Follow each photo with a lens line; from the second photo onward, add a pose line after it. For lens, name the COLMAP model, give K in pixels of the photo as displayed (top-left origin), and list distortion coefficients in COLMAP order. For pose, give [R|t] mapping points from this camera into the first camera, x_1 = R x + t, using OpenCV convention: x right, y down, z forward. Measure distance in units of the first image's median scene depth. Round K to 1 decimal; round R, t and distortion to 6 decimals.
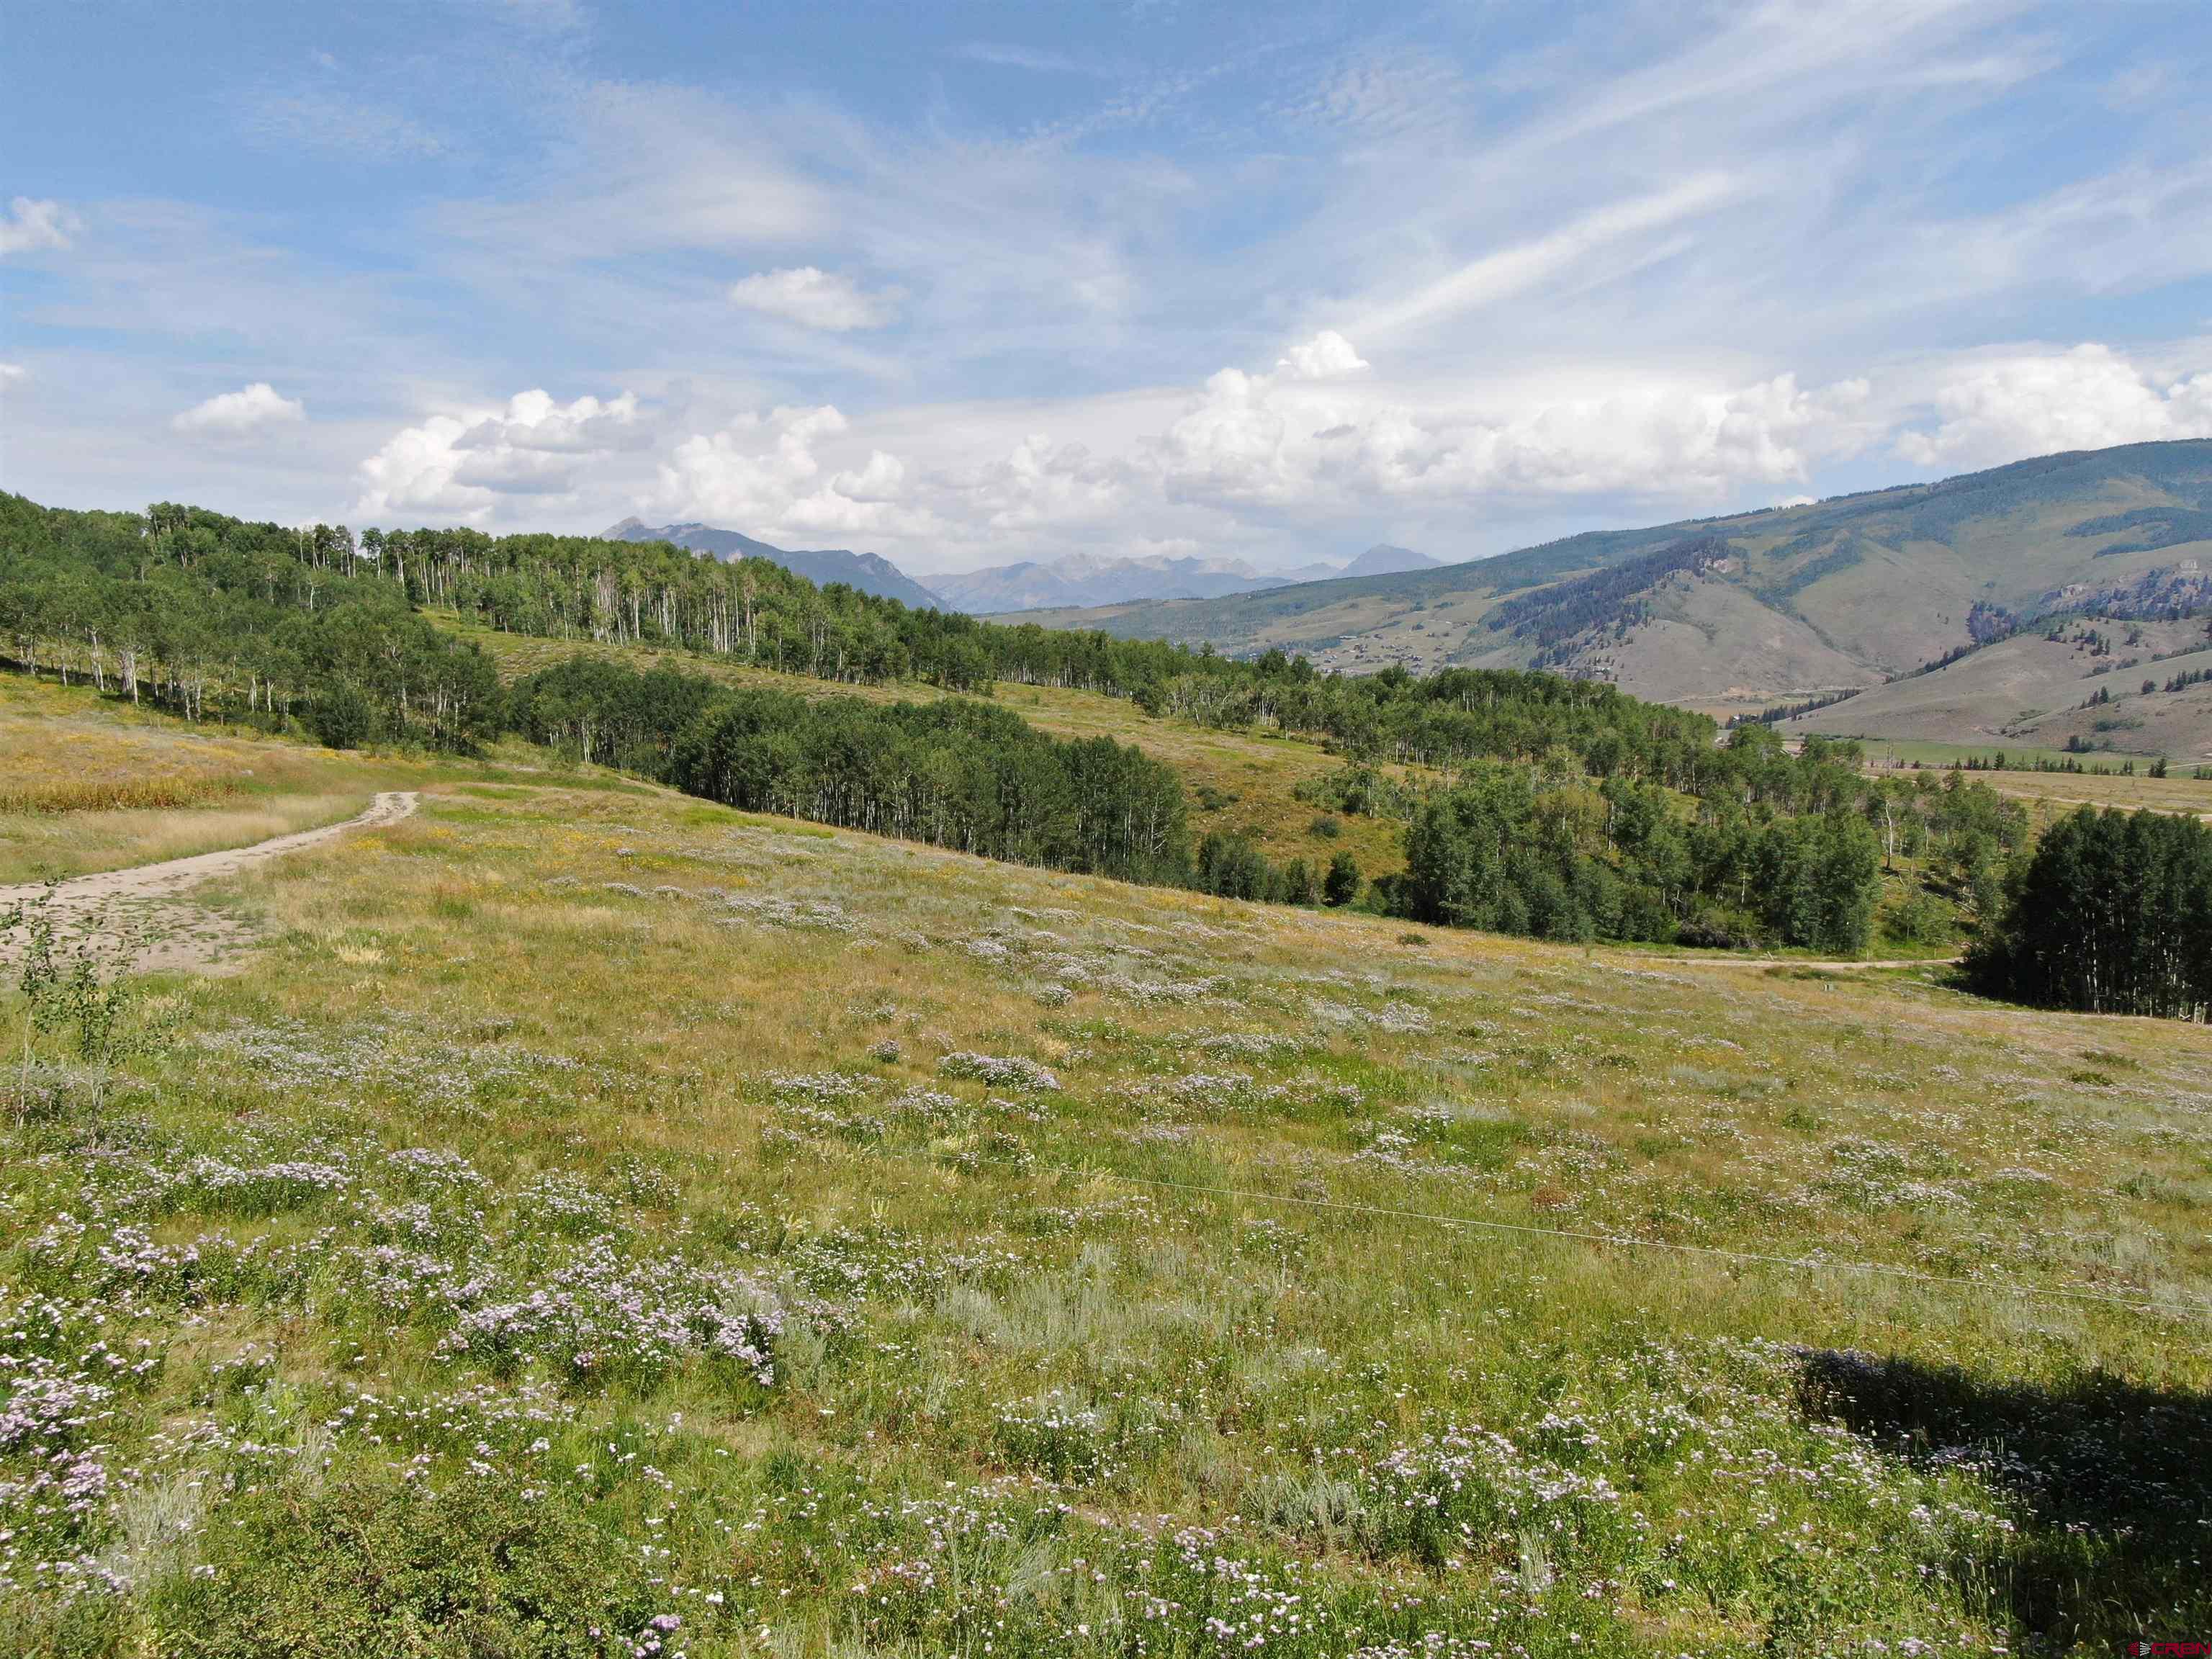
lens RADIAL K [[1608.3, 0, 1106.0], [0, 1608.3, 829.5], [0, 0, 1]] dist [-0.010202, 0.005491]
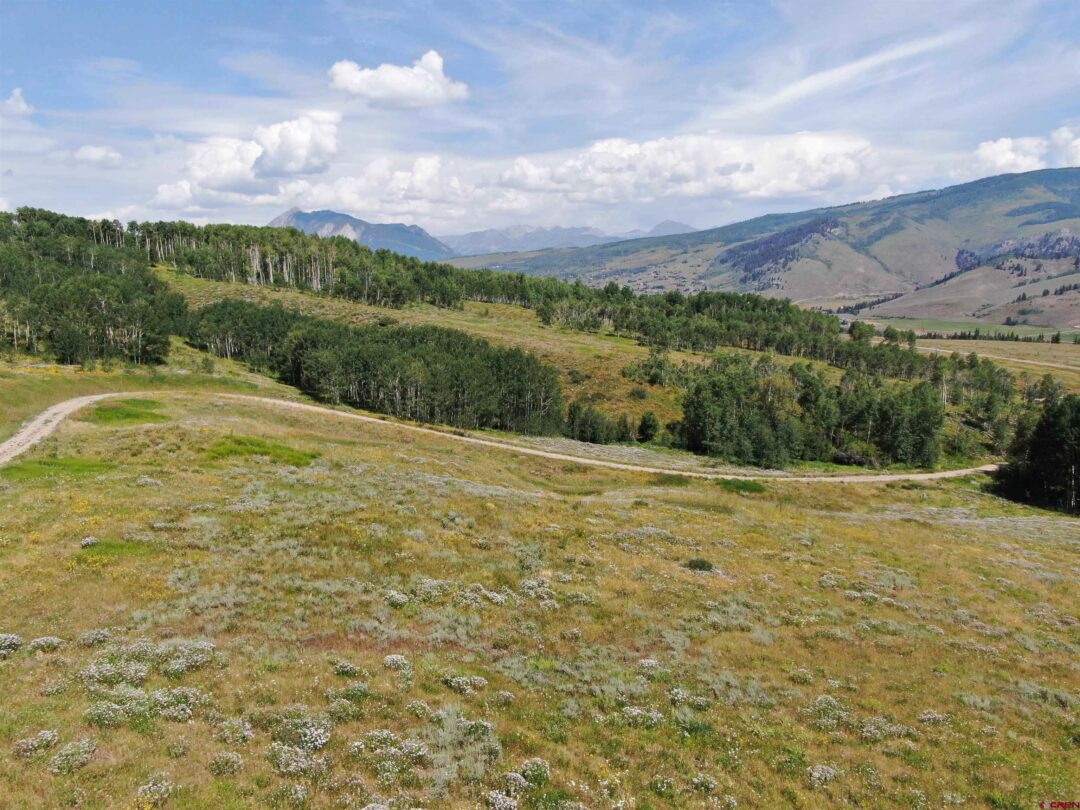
lens RADIAL K [[785.2, 0, 540.0], [0, 785.2, 405.0], [0, 0, 1]] dist [-0.010202, 0.005491]
pose [[0.999940, -0.003623, 0.010308, 0.010743], [0.003041, 0.998430, 0.055934, -0.026132], [-0.010494, -0.055900, 0.998381, 0.078743]]
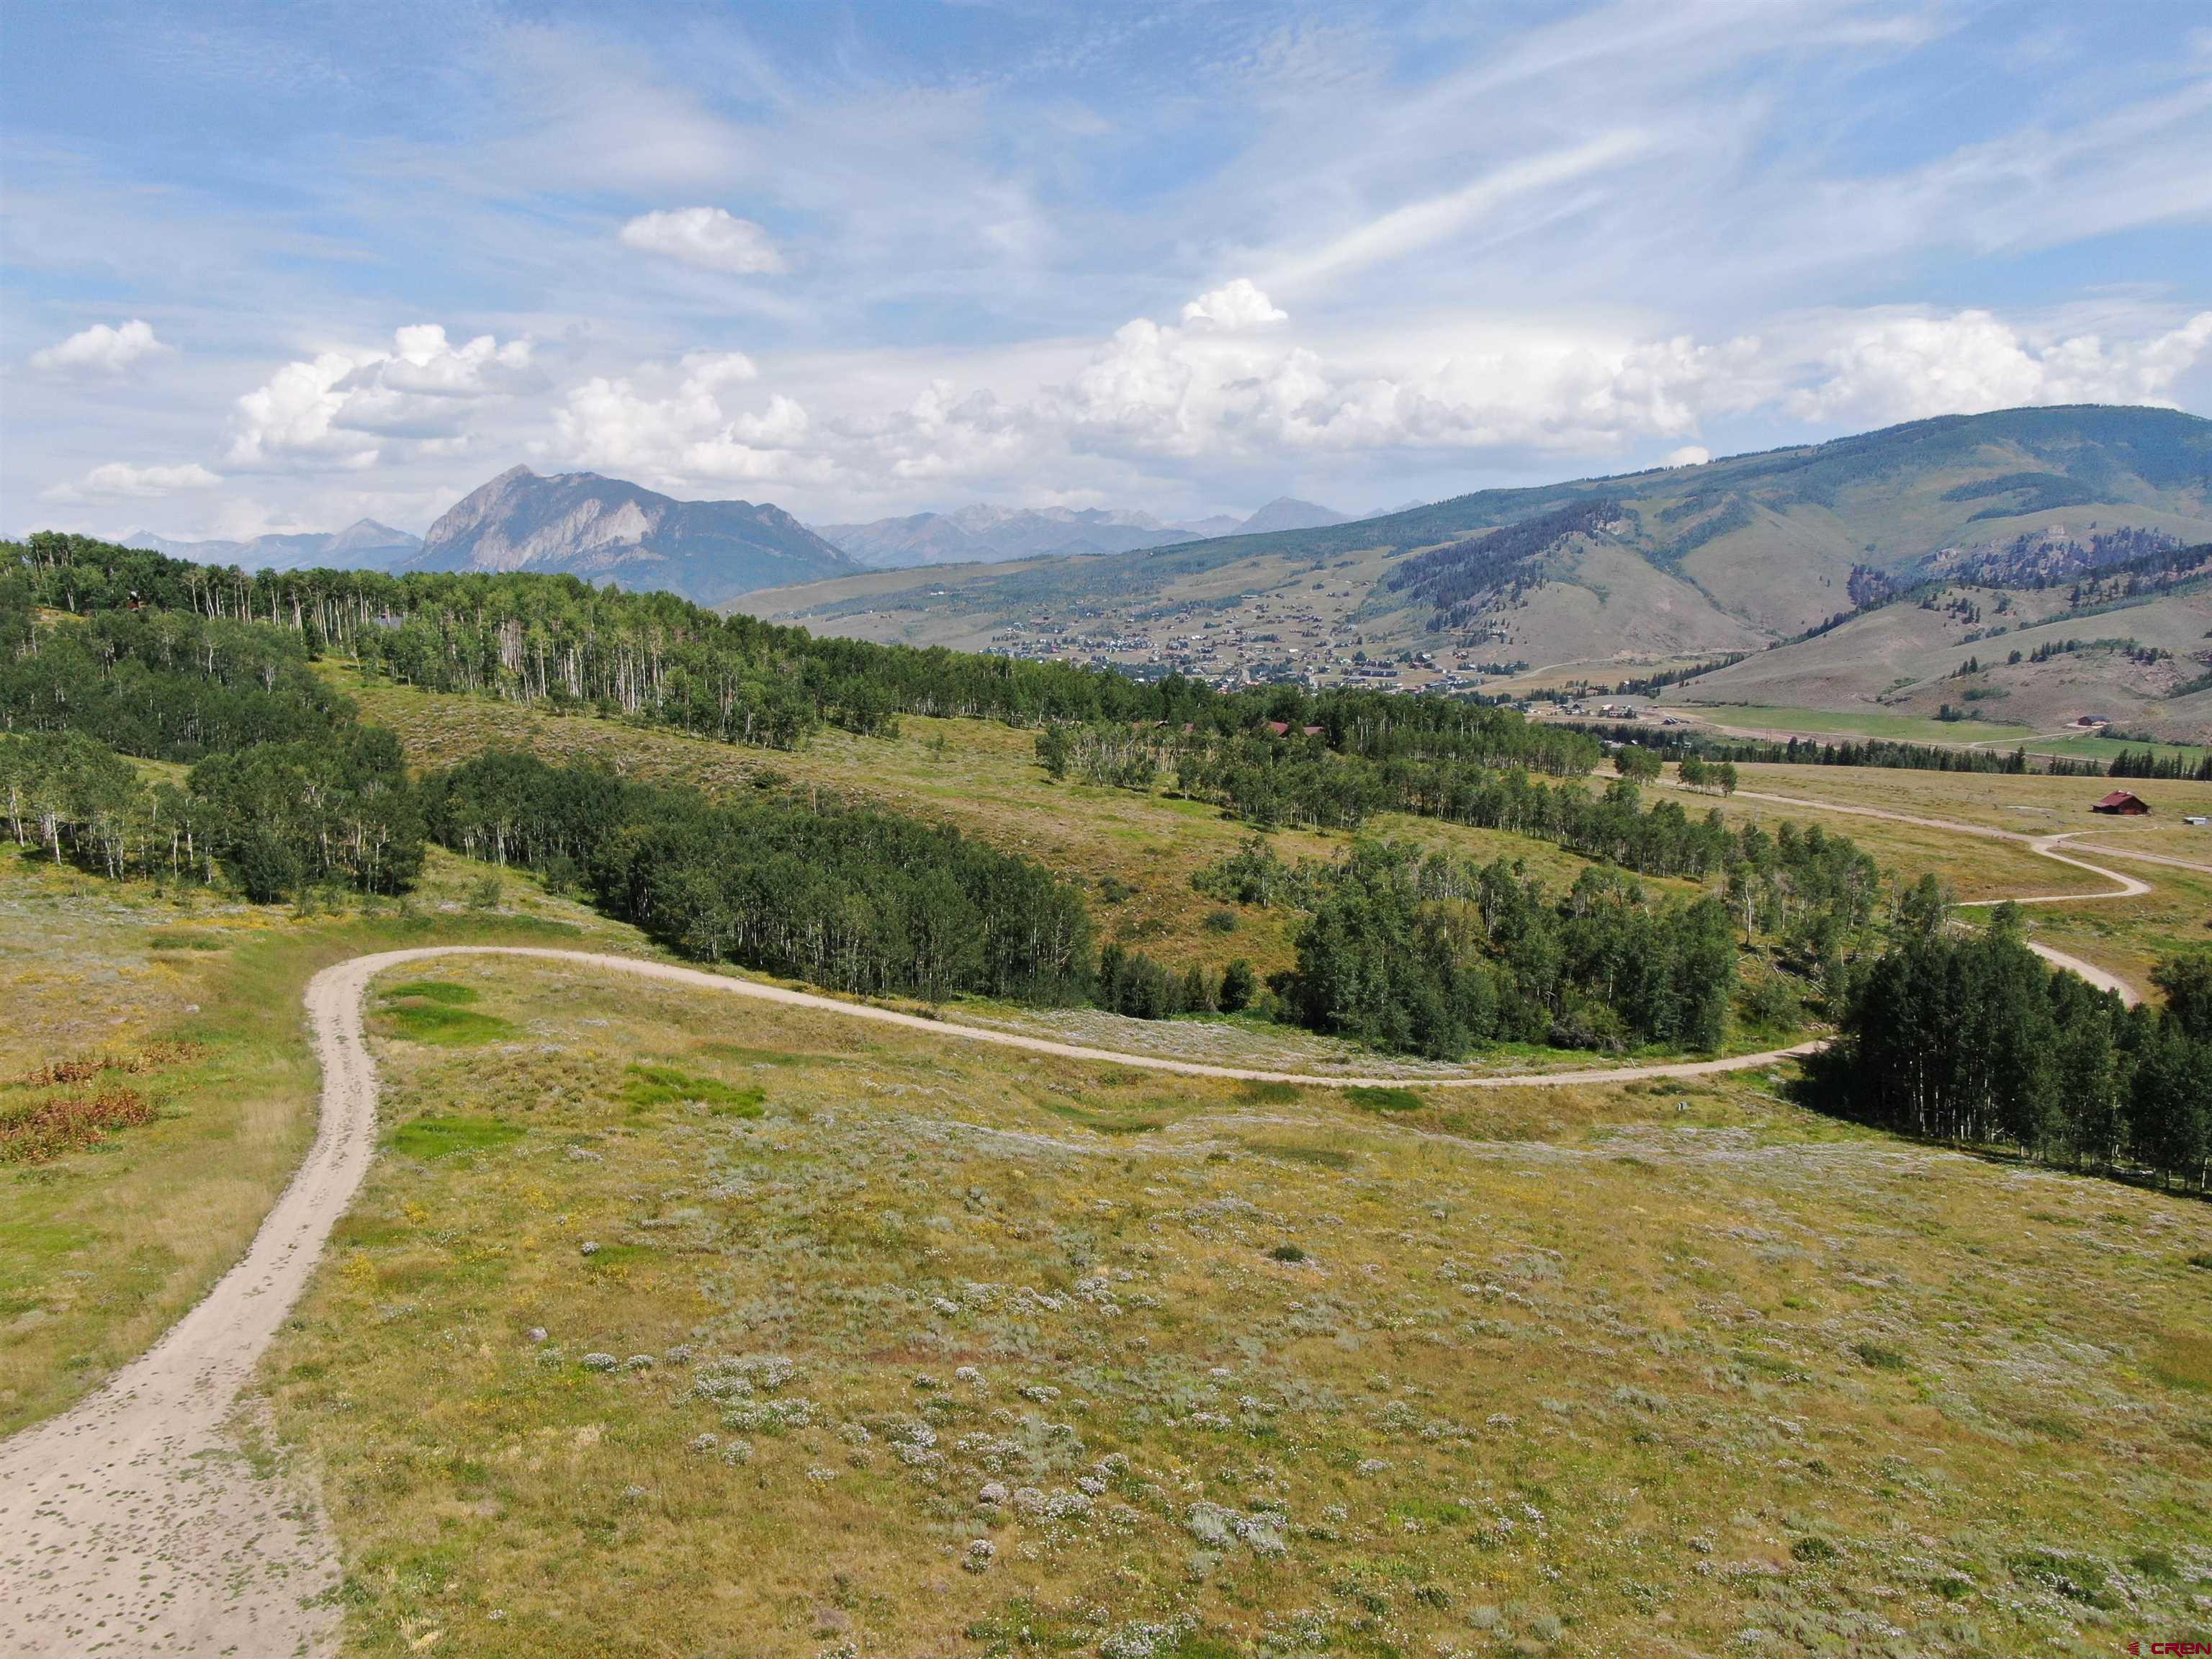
lens RADIAL K [[1608.3, 0, 1106.0], [0, 1608.3, 829.5], [0, 0, 1]] dist [-0.010202, 0.005491]
pose [[0.998190, -0.005365, 0.059898, -0.000901], [0.003540, 0.999527, 0.030533, -0.063703], [-0.060034, -0.030266, 0.997737, -0.026919]]
